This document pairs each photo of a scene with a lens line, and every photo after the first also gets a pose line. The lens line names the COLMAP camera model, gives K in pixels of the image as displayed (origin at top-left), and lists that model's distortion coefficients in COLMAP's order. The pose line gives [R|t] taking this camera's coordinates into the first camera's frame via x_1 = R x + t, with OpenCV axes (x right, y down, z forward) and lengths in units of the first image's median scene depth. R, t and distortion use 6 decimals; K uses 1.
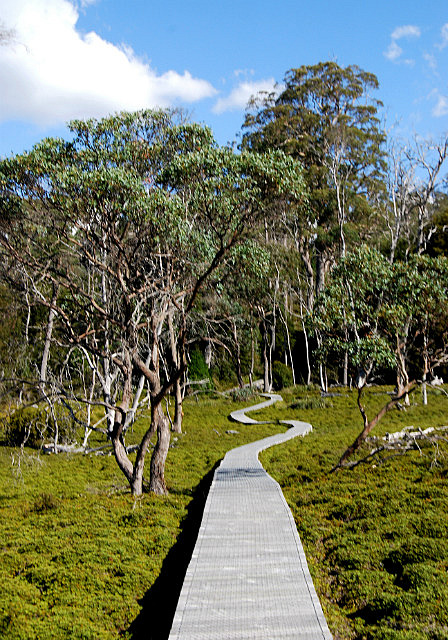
lens RADIAL K [[993.3, 0, 222.6], [0, 993.3, 319.6], [0, 0, 1]] dist [0.011080, 0.000000]
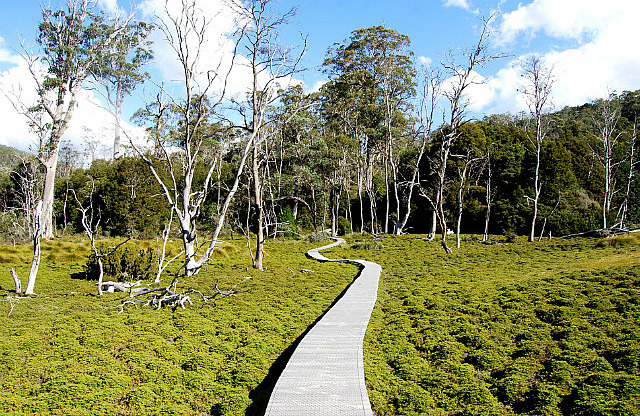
lens RADIAL K [[506.3, 0, 322.5], [0, 506.3, 207.9], [0, 0, 1]] dist [-0.002195, -0.000003]
pose [[0.999058, 0.031726, 0.029591, 0.004493], [-0.032123, 0.999399, 0.013008, 0.021930], [-0.029160, -0.013946, 0.999477, 0.258217]]
